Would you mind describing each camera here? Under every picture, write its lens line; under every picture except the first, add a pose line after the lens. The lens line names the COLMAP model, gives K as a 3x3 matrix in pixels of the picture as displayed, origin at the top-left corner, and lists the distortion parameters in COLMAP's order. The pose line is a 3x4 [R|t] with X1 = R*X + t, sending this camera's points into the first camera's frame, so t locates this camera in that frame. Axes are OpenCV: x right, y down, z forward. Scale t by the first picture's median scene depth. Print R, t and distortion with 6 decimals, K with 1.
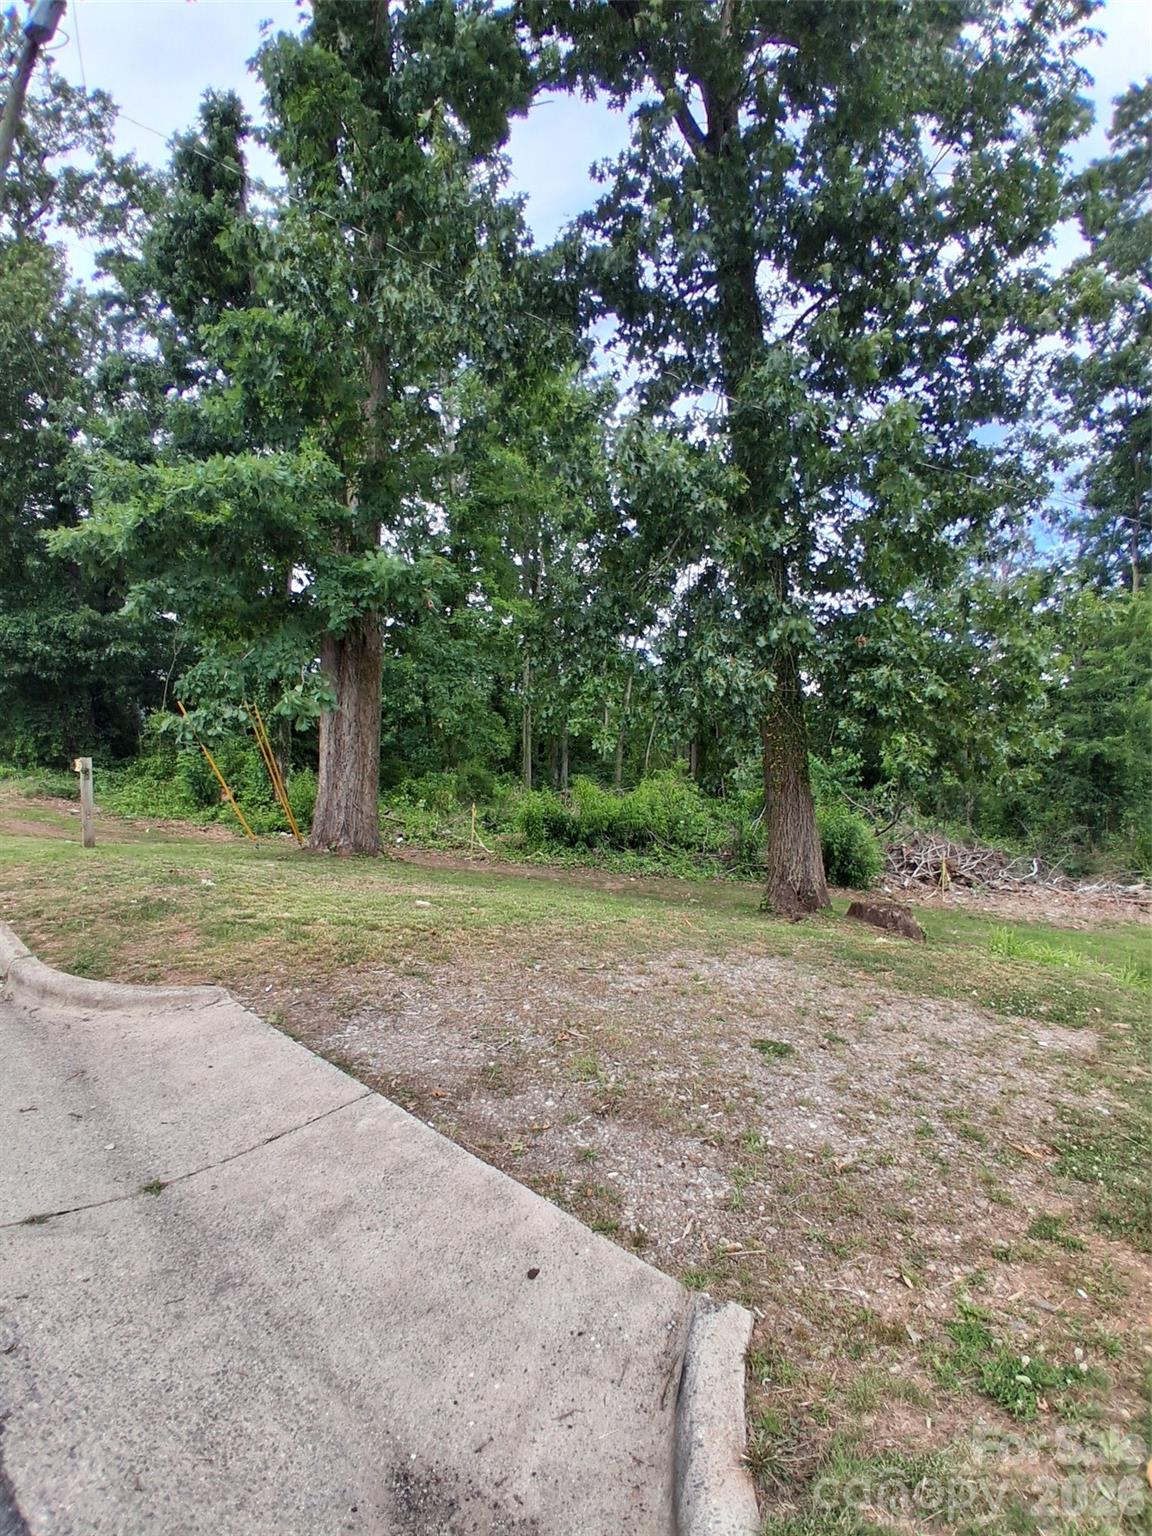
lens RADIAL K [[771.2, 0, 566.2], [0, 771.2, 784.6], [0, 0, 1]] dist [-0.012455, -0.032116]
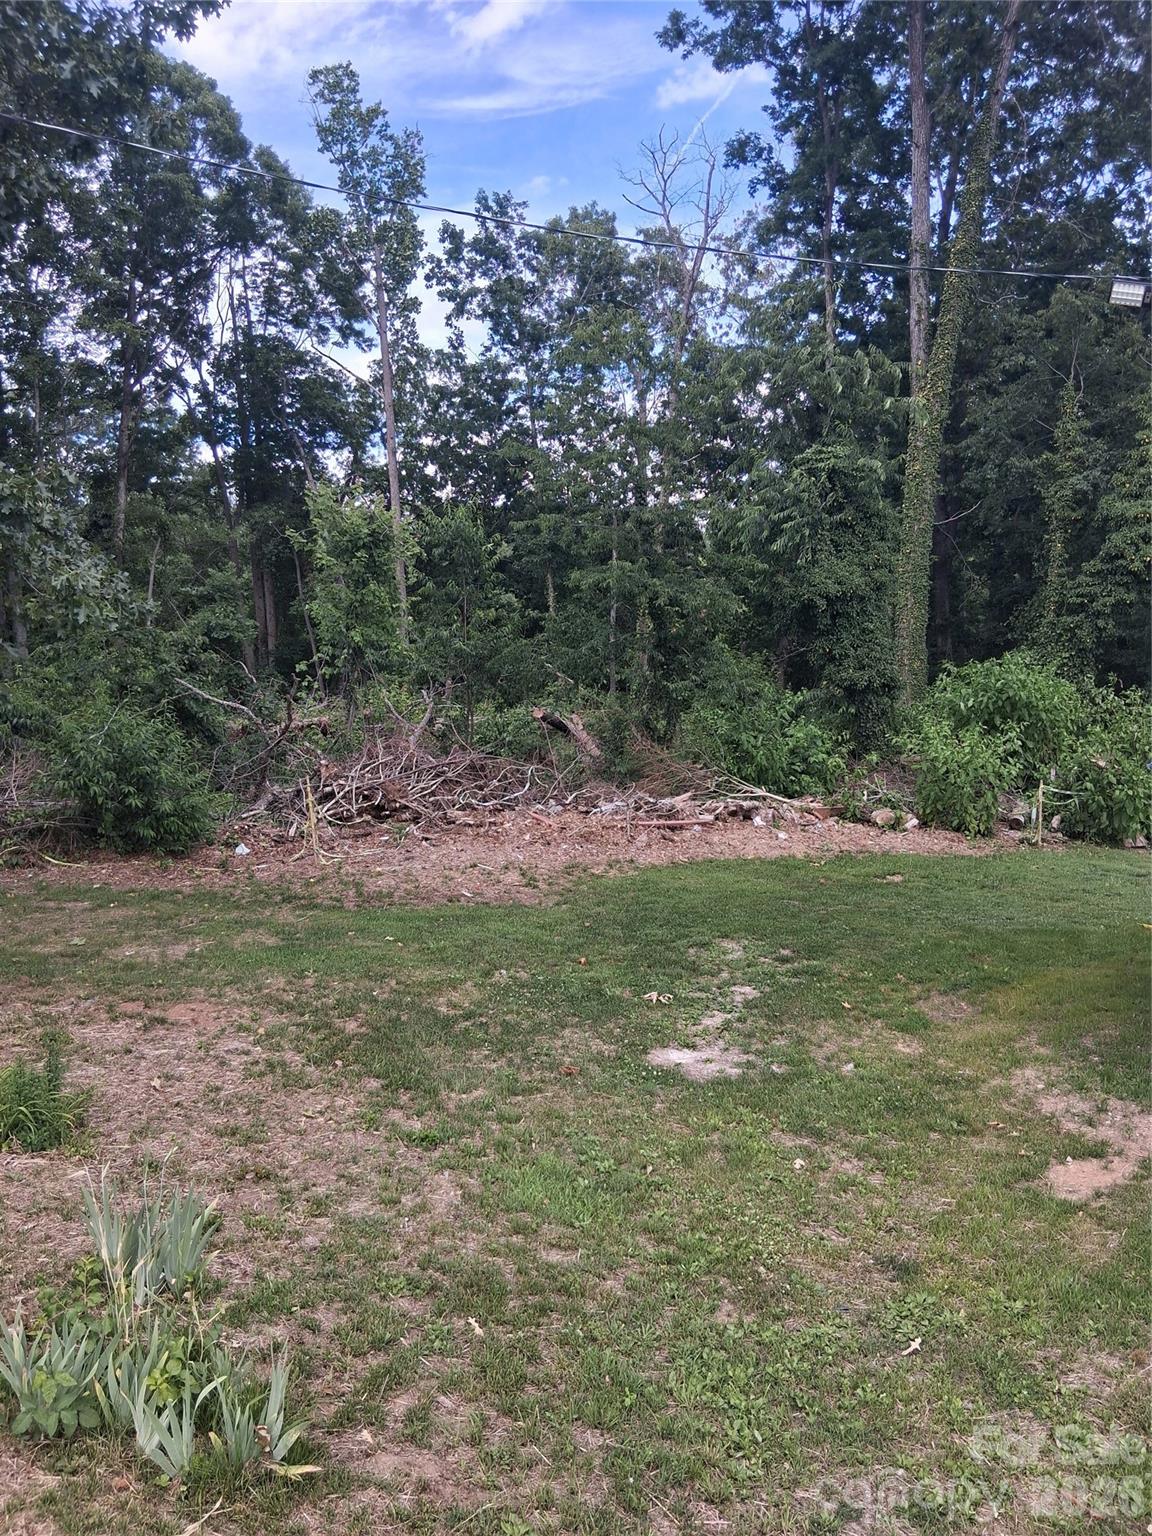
lens RADIAL K [[1157.9, 0, 578.9], [0, 1157.9, 763.2], [0, 0, 1]] dist [0.096631, -0.169772]
pose [[0.953677, -0.091417, 0.286606, 0.704913], [0.062257, 0.992060, 0.109272, -0.011155], [-0.294319, -0.086367, 0.951797, 0.173446]]
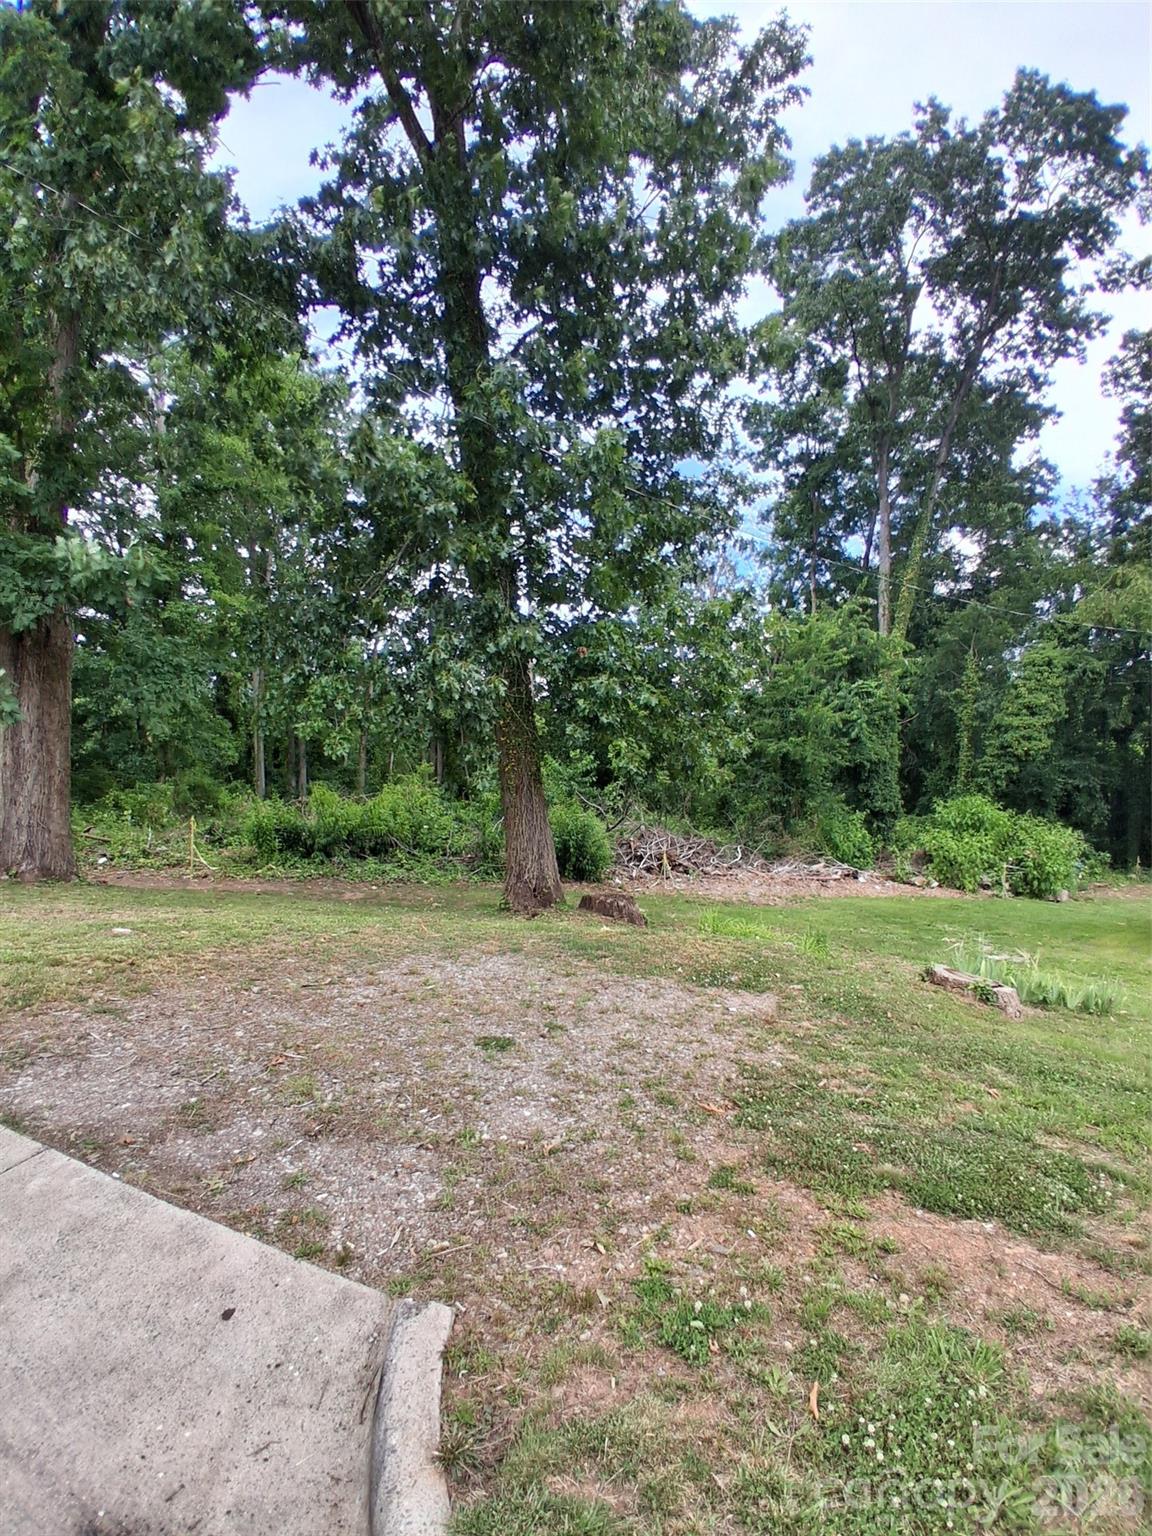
lens RADIAL K [[771.2, 0, 568.8], [0, 771.2, 785.9], [0, 0, 1]] dist [-0.012455, -0.032116]
pose [[0.946351, -0.025766, 0.322110, 0.014951], [0.026748, 0.999641, 0.001379, -0.000667], [-0.322030, 0.007310, 0.946701, -0.004448]]
